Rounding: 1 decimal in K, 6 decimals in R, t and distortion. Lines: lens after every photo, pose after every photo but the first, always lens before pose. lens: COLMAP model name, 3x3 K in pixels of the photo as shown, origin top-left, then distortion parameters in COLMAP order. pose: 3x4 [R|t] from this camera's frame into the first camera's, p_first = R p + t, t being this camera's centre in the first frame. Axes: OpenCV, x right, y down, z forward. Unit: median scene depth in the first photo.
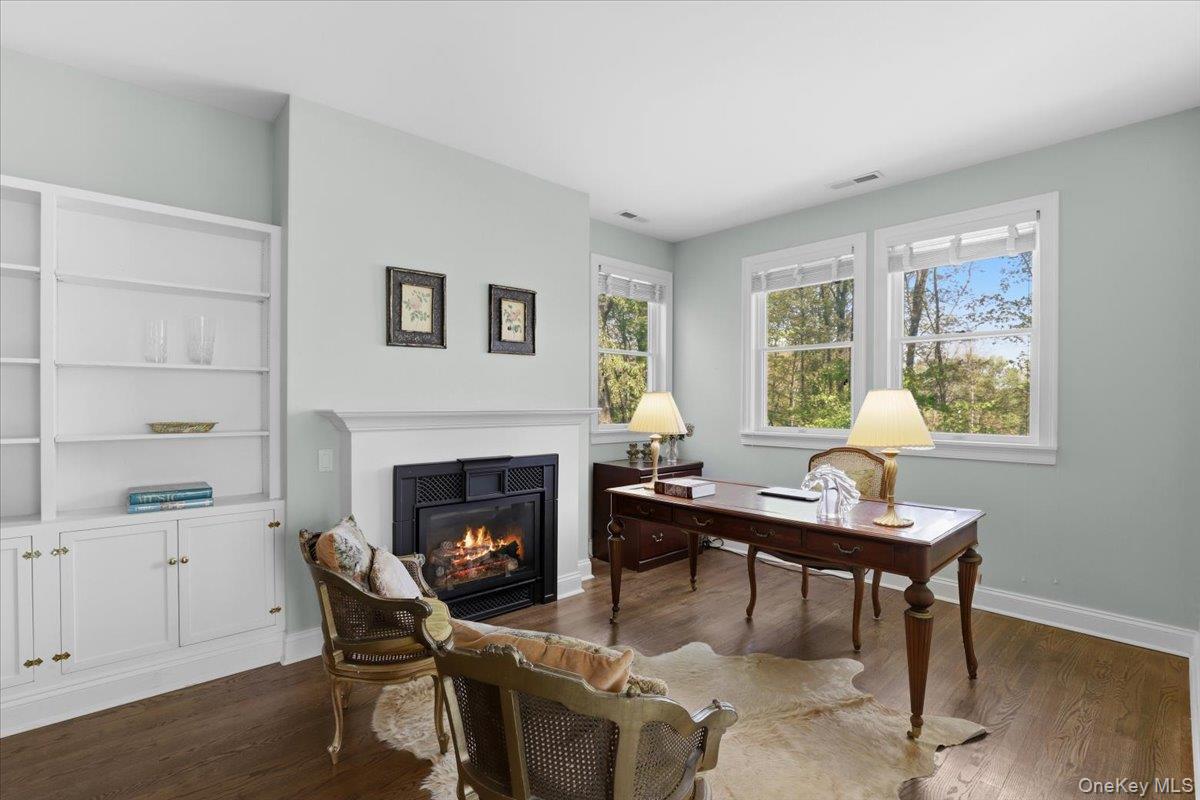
lens RADIAL K [[552.2, 0, 598.0], [0, 552.2, 404.2], [0, 0, 1]] dist [-0.019941, 0.000908]
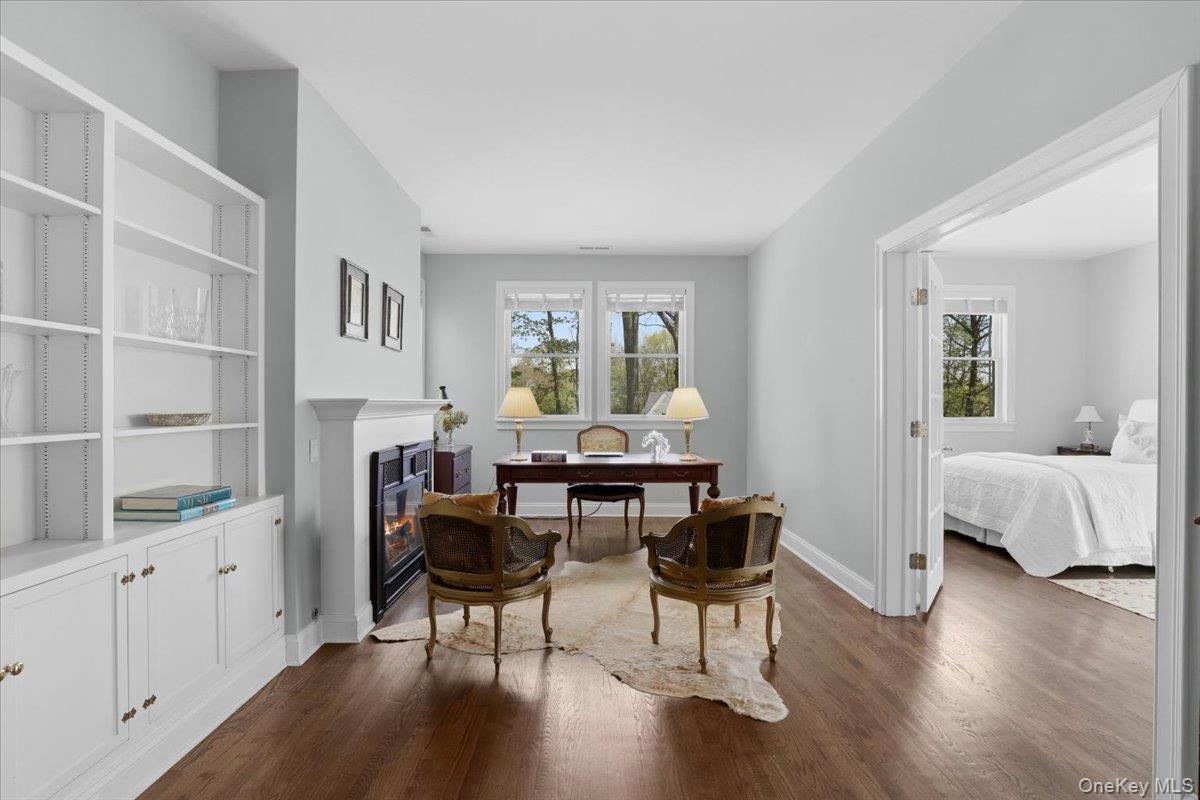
lens RADIAL K [[552.2, 0, 611.2], [0, 552.2, 401.3], [0, 0, 1]] dist [-0.019941, 0.000908]
pose [[0.664871, -0.001947, 0.746956, -0.908585], [0.002376, 0.999997, 0.000492, 0.015781], [-0.746955, 0.001448, 0.664873, -0.044326]]
